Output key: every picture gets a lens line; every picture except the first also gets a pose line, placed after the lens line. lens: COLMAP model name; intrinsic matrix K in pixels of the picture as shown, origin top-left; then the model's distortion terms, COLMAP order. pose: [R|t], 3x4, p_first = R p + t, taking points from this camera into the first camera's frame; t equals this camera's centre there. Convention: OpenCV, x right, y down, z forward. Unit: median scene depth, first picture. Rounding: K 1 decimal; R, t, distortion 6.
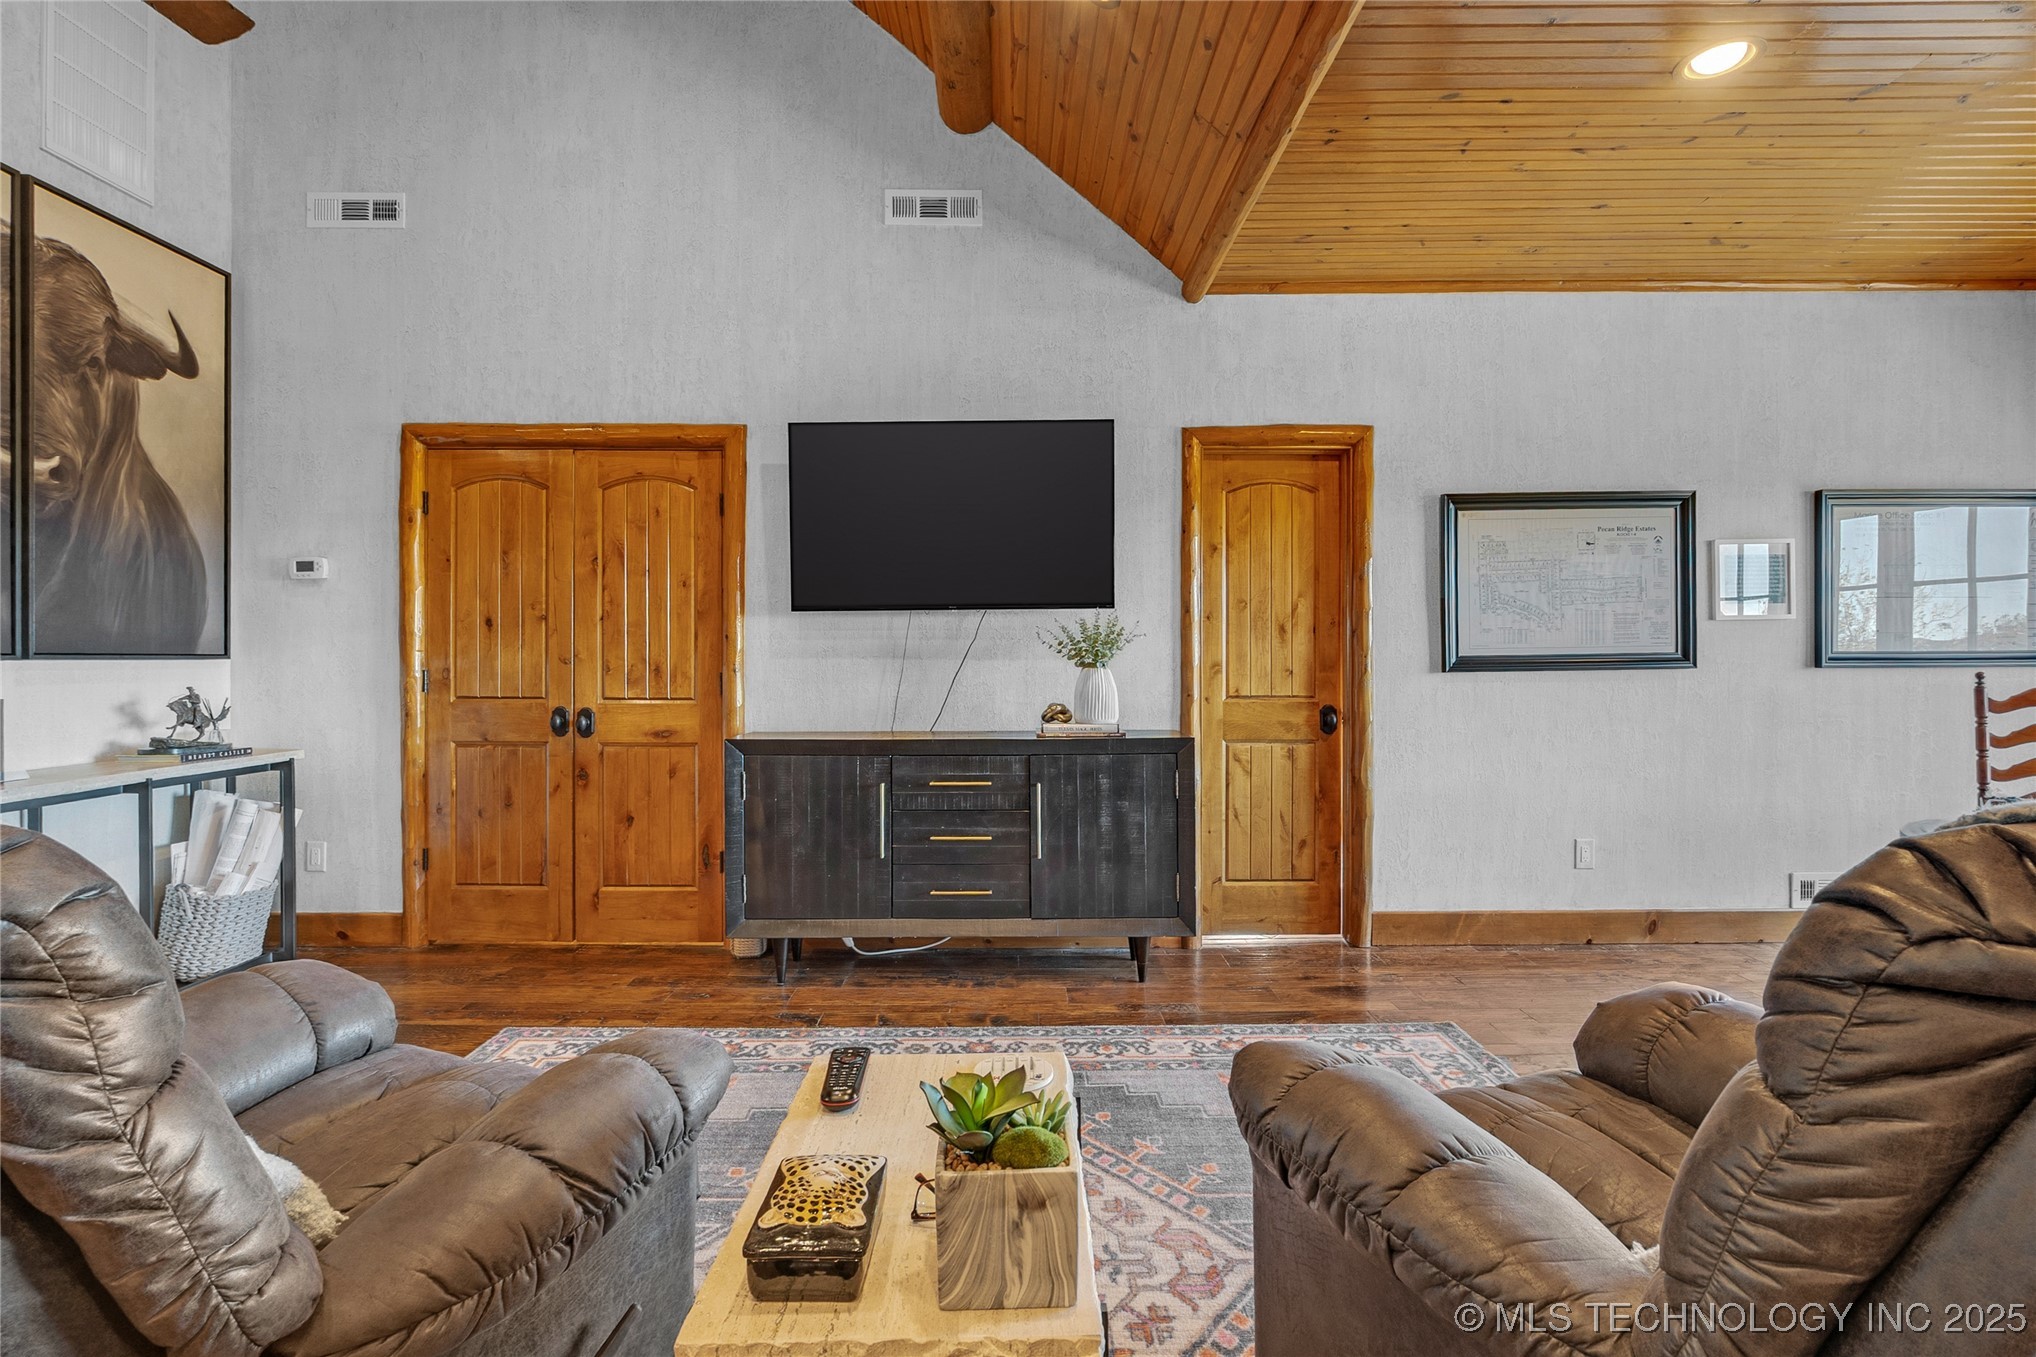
lens RADIAL K [[958.1, 0, 1016.6], [0, 958.1, 665.9], [0, 0, 1]] dist [-0.005705, -0.000185]
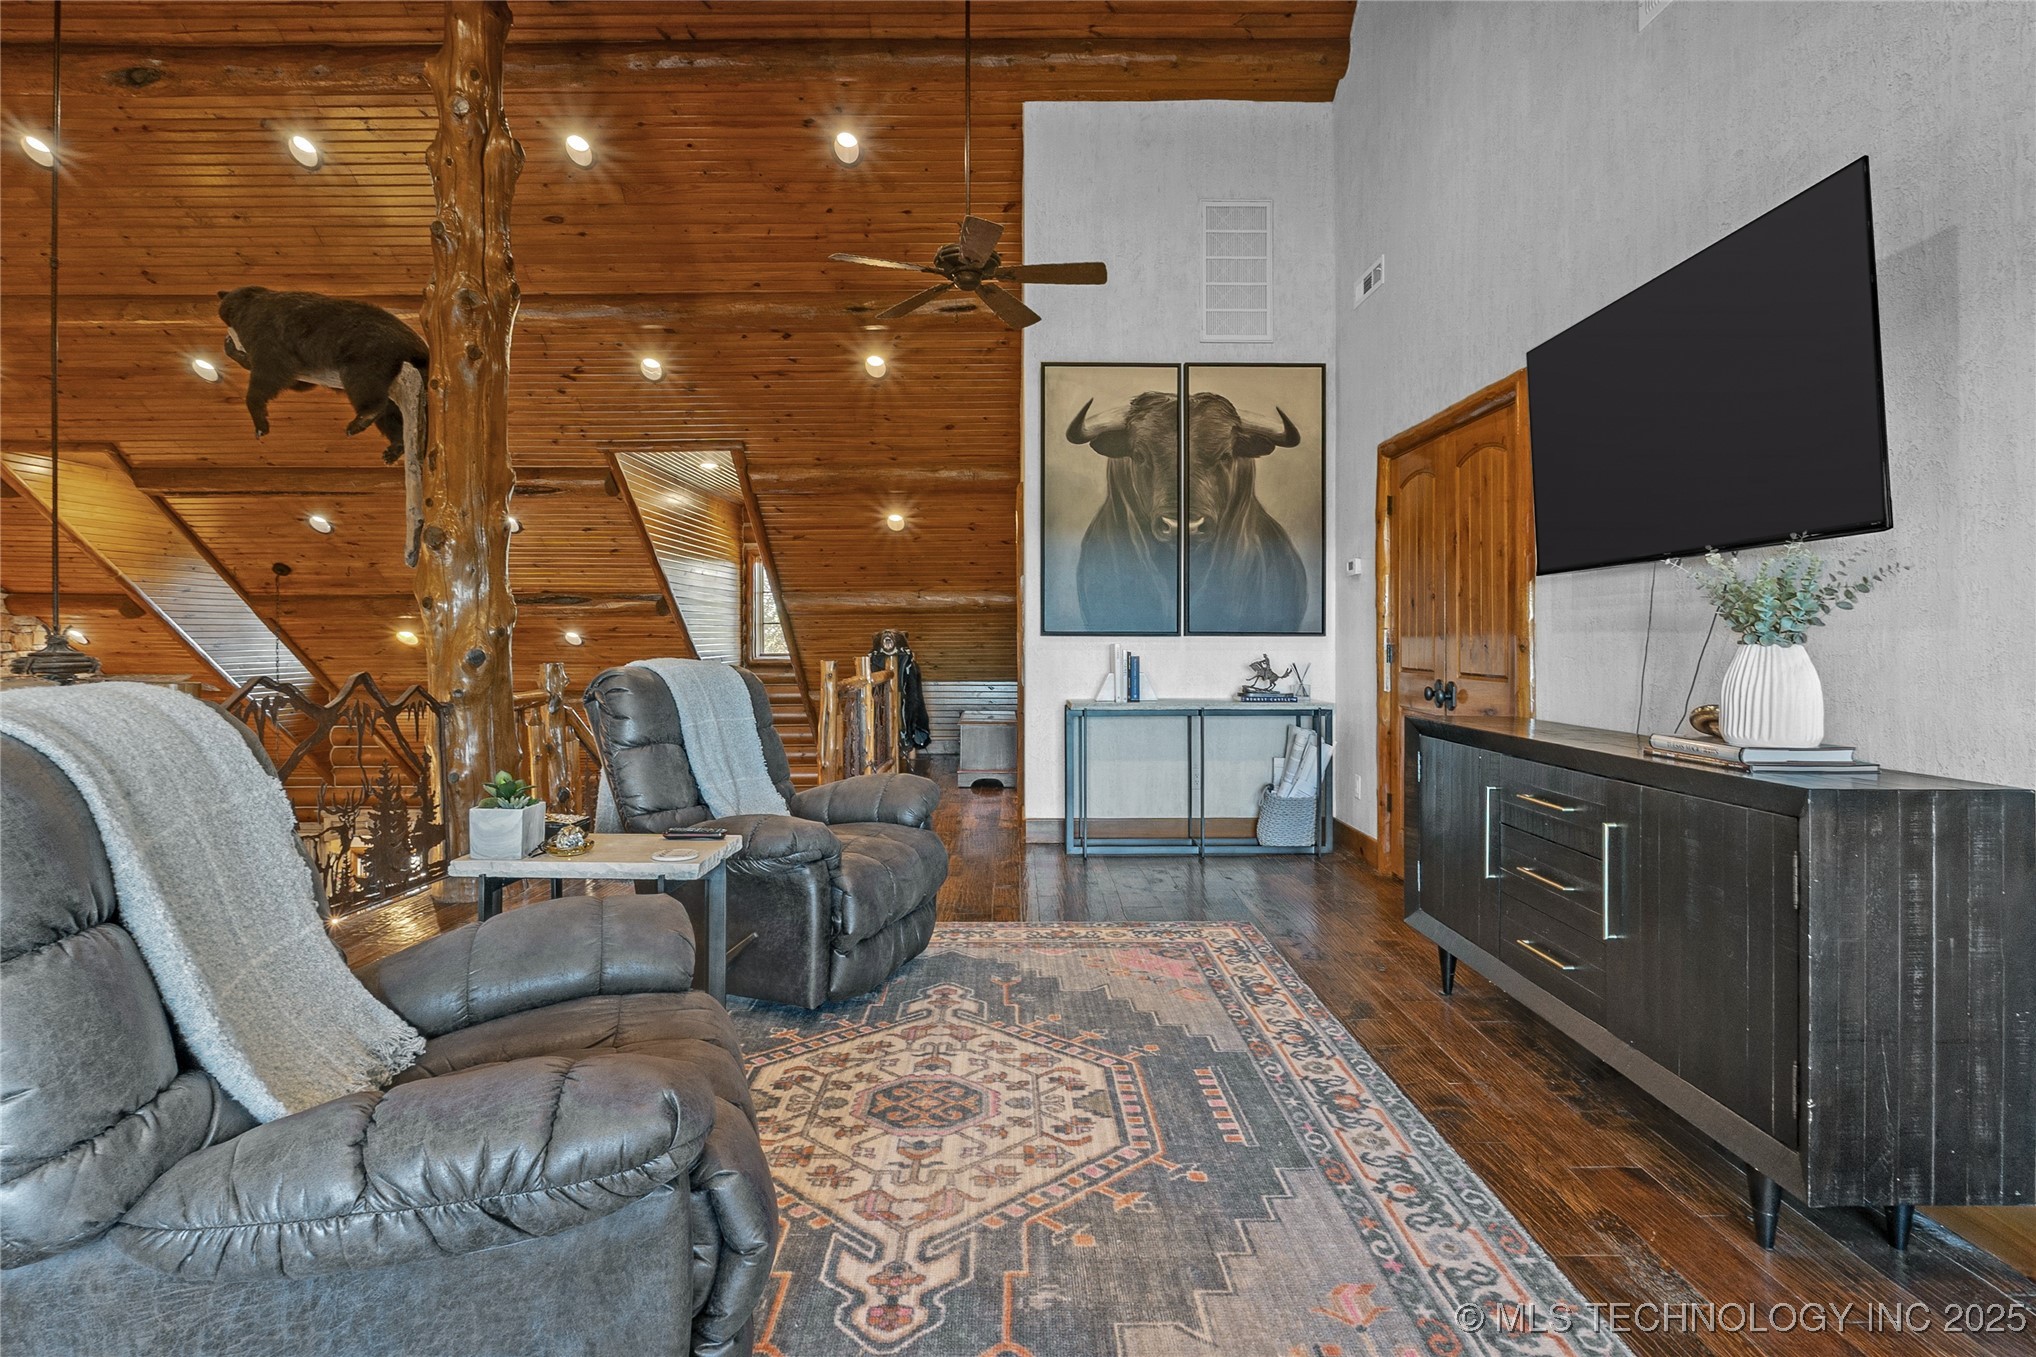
lens RADIAL K [[958.1, 0, 1013.4], [0, 958.1, 641.0], [0, 0, 1]] dist [-0.005705, -0.000185]
pose [[0.000535, 0.000695, -1.000000, 0.687234], [-0.011528, 0.999933, 0.000688, 0.005501], [0.999933, 0.011527, 0.000543, 0.623672]]
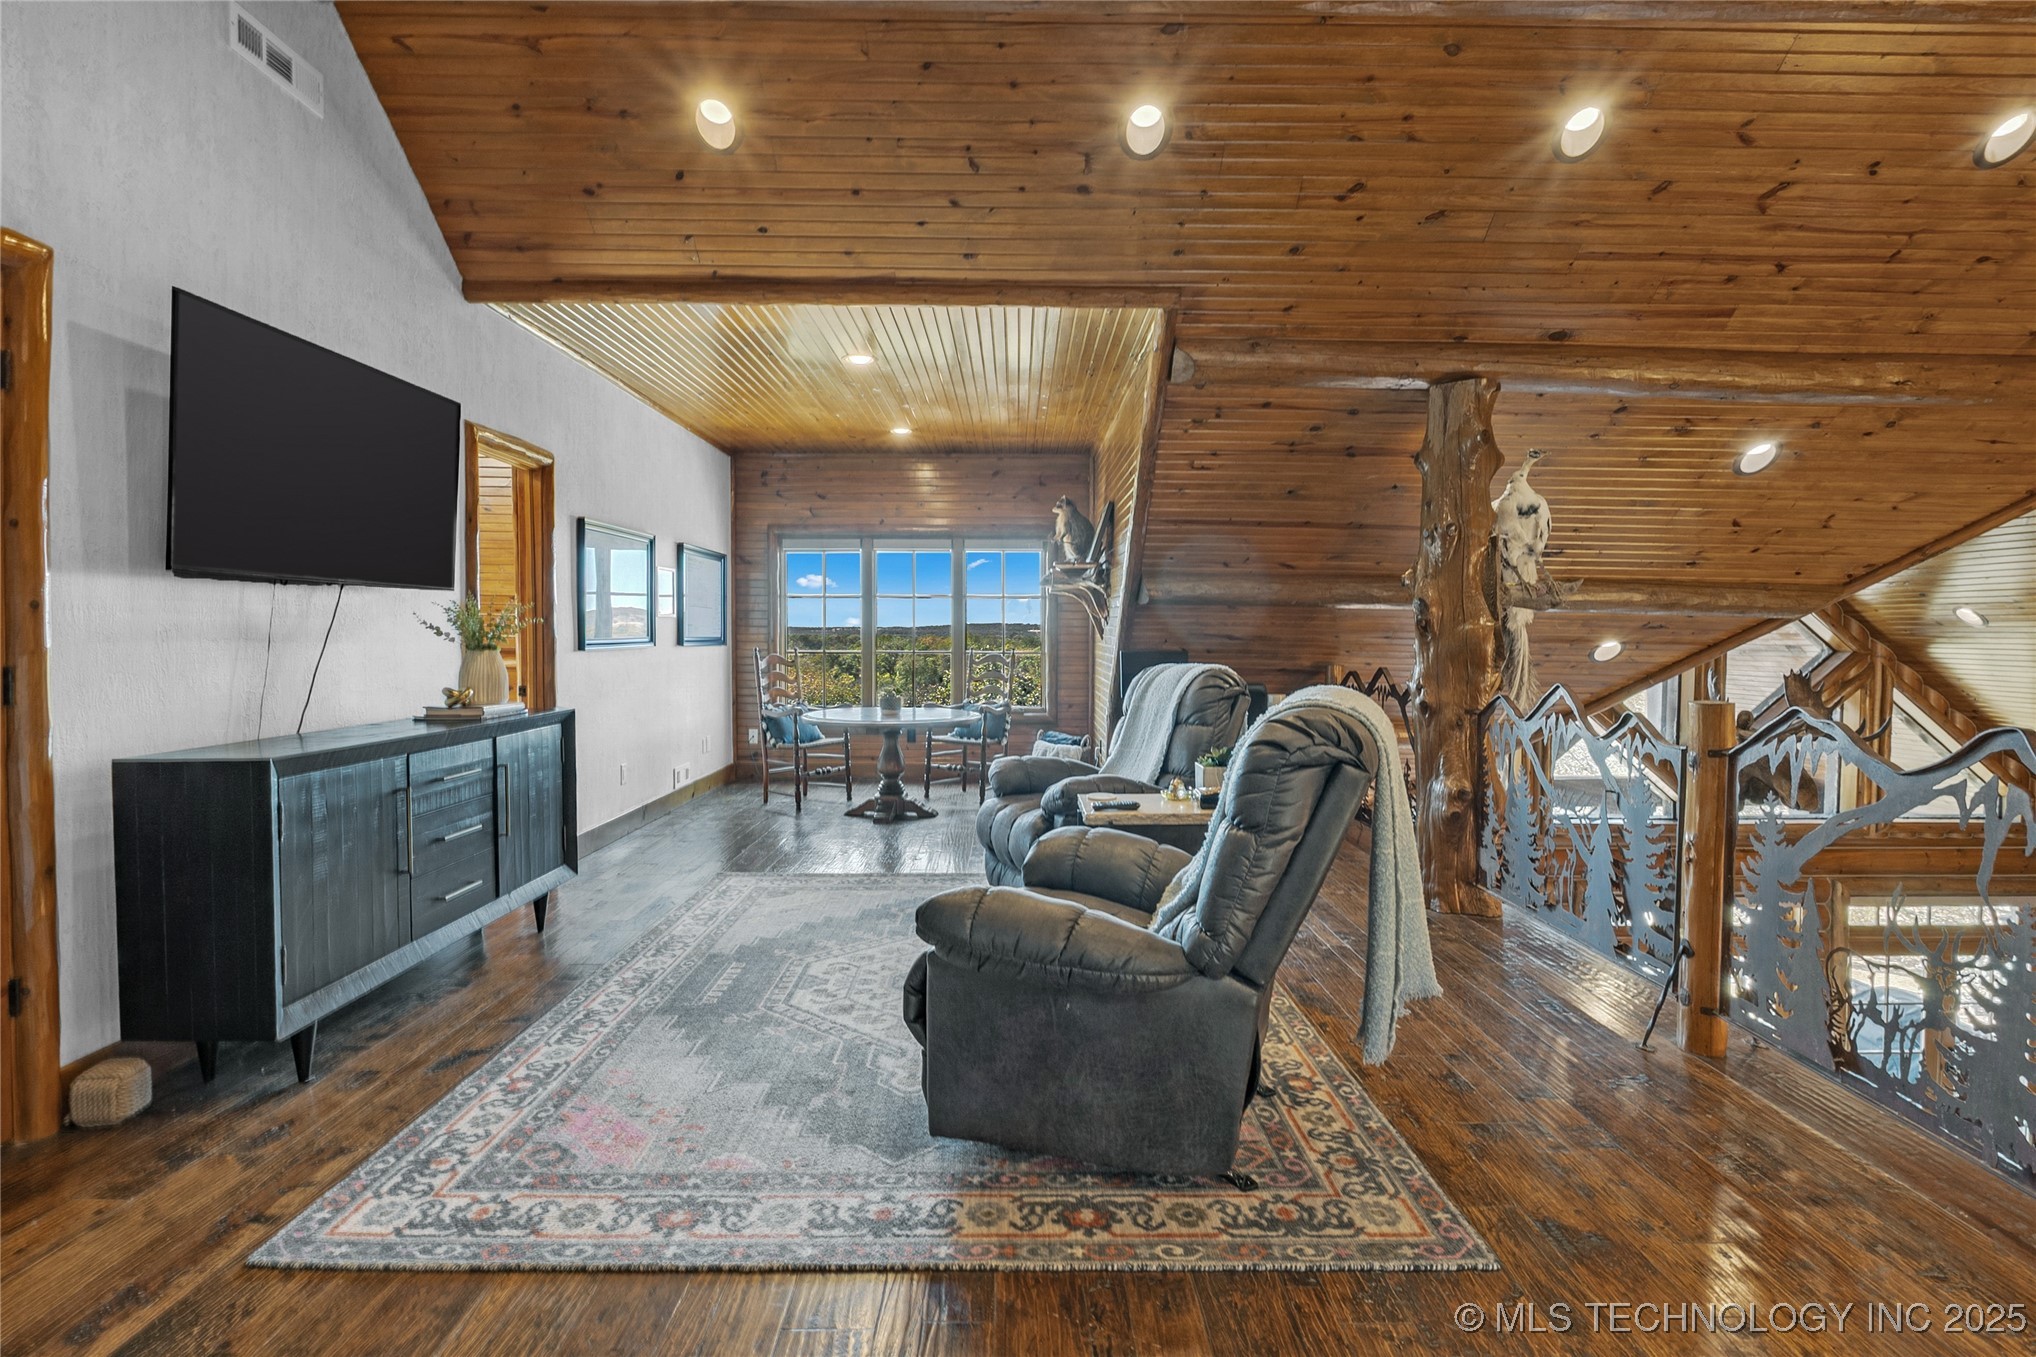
lens RADIAL K [[958.1, 0, 1009.7], [0, 958.1, 667.4], [0, 0, 1]] dist [-0.005705, -0.000185]
pose [[0.002962, -0.028579, 0.999587, -1.029026], [0.006040, 0.999574, 0.028560, -0.006334], [-0.999977, 0.005953, 0.003134, 0.476971]]
